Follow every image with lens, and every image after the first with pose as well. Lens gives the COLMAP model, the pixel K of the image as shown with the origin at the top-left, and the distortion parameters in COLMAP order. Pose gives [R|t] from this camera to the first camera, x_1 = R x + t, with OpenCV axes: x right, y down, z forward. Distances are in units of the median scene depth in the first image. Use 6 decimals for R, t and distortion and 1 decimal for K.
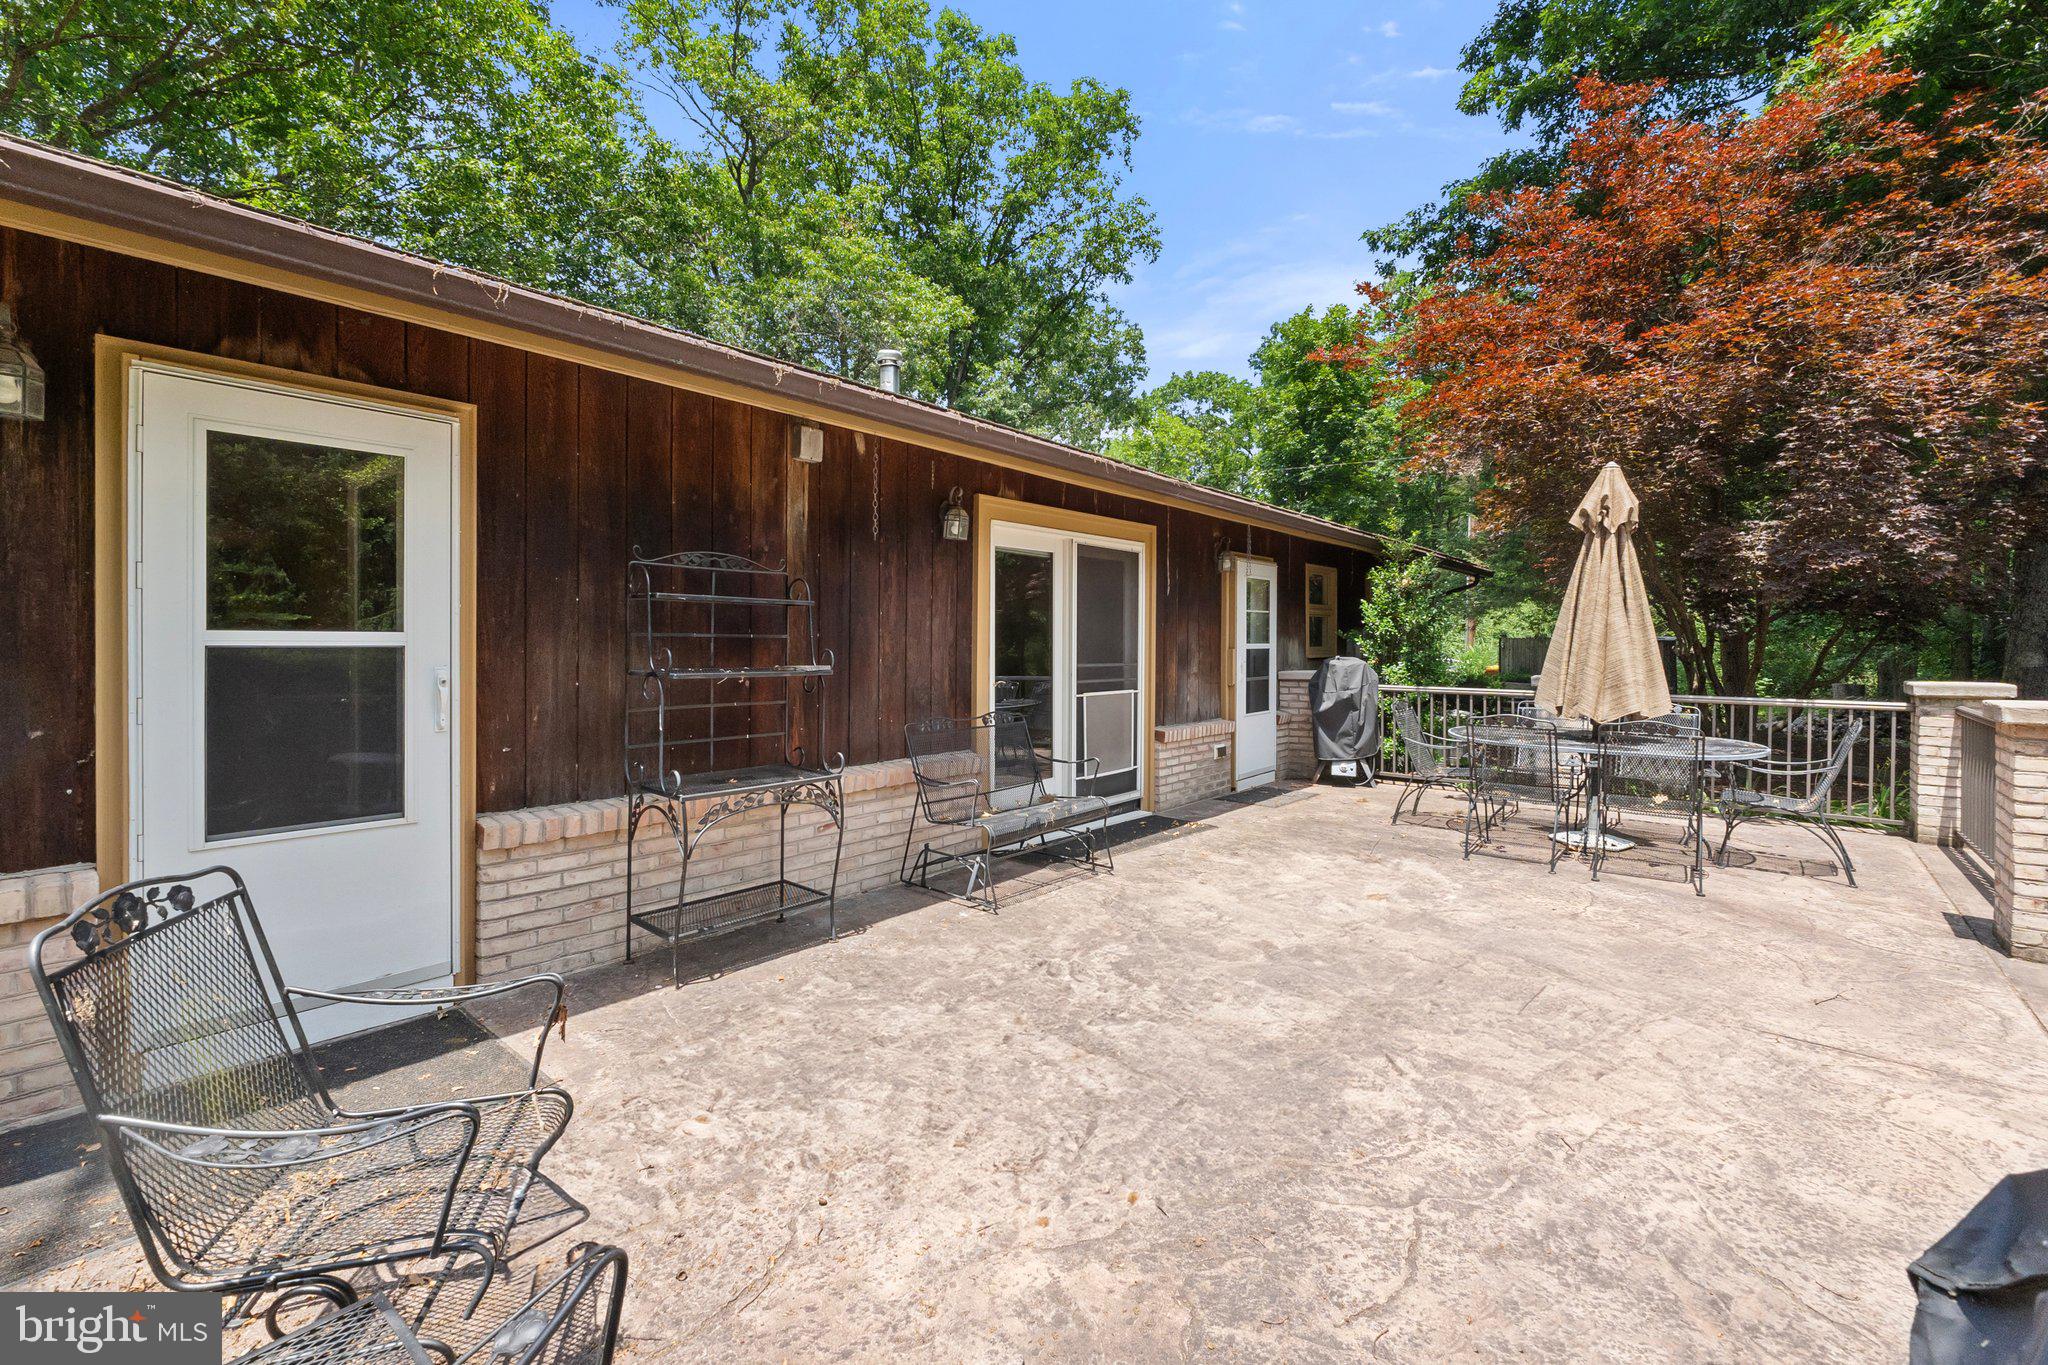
lens RADIAL K [[862.8, 0, 1008.2], [0, 862.8, 645.4], [0, 0, 1]] dist [-0.004611, 0.000362]
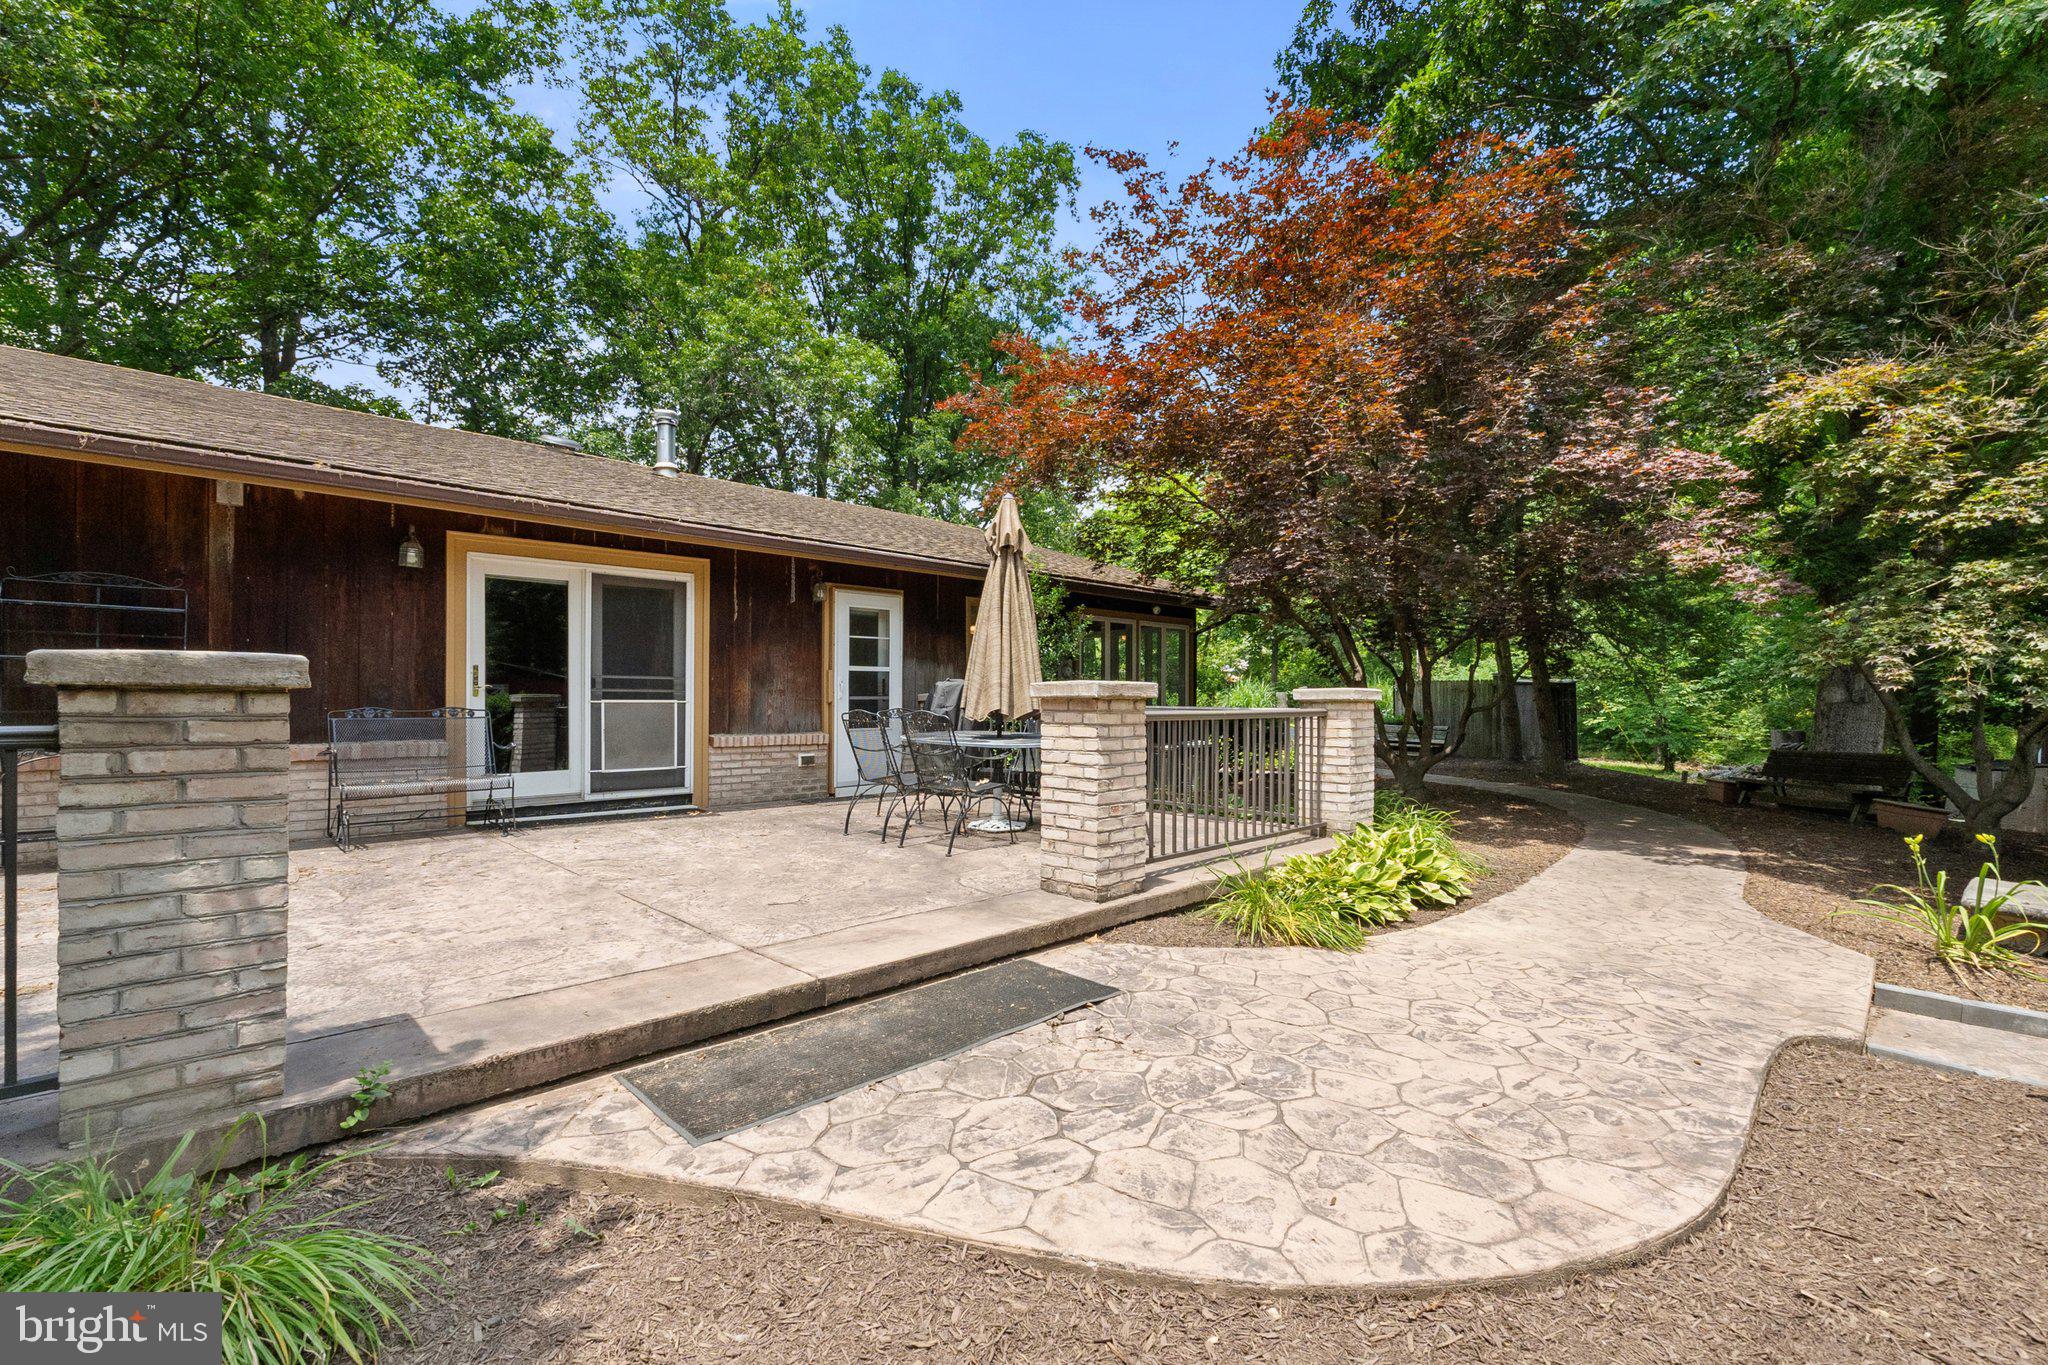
lens RADIAL K [[862.8, 0, 1013.6], [0, 862.8, 733.9], [0, 0, 1]] dist [-0.004611, 0.000362]
pose [[0.996194, 0.004084, -0.087069, 0.699624], [-0.001077, 0.999402, 0.034554, 0.055952], [0.087158, -0.034328, 0.995603, -0.127051]]
